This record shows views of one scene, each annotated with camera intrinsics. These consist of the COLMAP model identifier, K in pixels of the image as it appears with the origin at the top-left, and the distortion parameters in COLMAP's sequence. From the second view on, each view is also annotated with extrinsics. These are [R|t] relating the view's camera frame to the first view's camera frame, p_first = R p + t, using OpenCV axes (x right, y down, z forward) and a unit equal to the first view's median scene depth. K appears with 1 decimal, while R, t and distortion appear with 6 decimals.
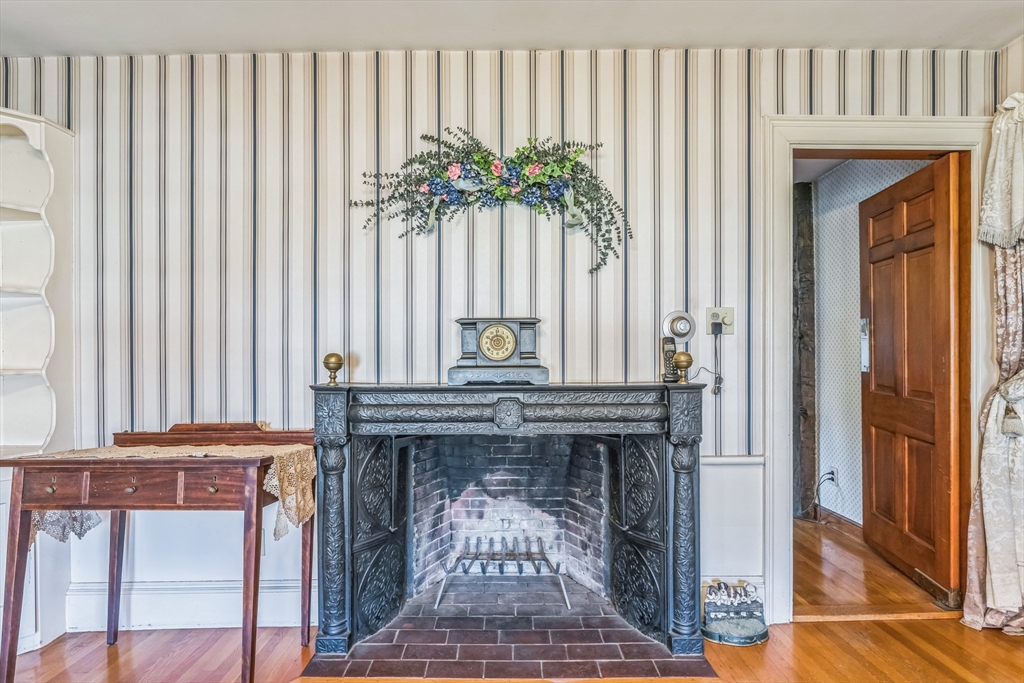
lens RADIAL K [[494.5, 0, 513.0], [0, 494.5, 350.2], [0, 0, 1]] dist [0.003295, -0.000380]
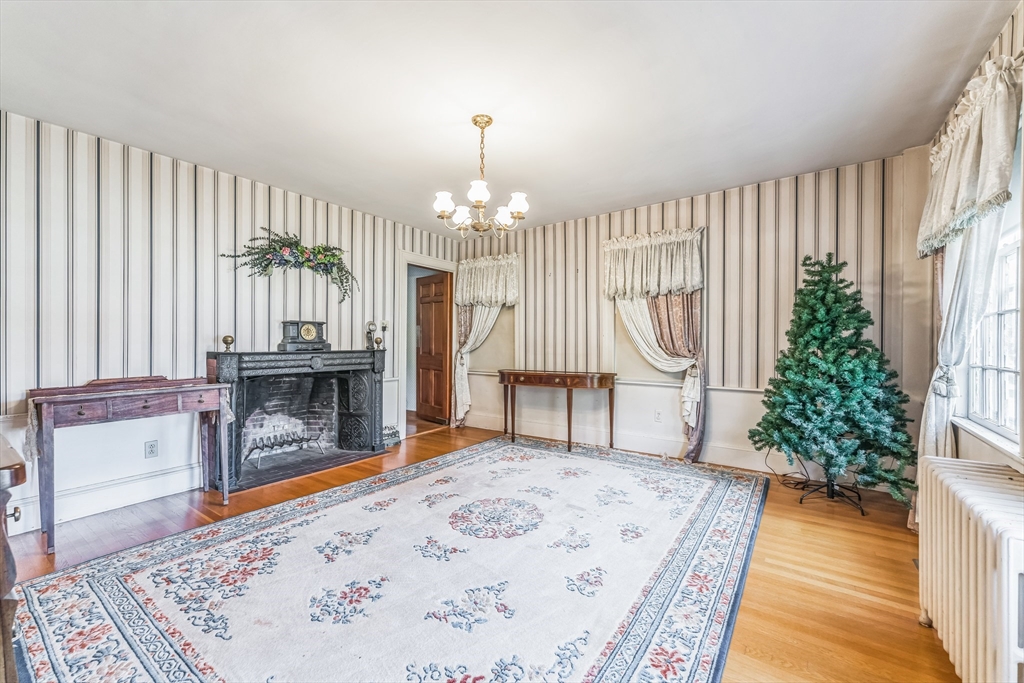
lens RADIAL K [[408.5, 0, 509.8], [0, 408.5, 344.6], [0, 0, 1]] dist [0.015295, 0.000203]
pose [[0.585029, -0.000199, 0.811012, -0.933841], [-0.008008, 0.999950, 0.006022, 0.021182], [-0.810973, -0.010017, 0.584998, -0.776319]]
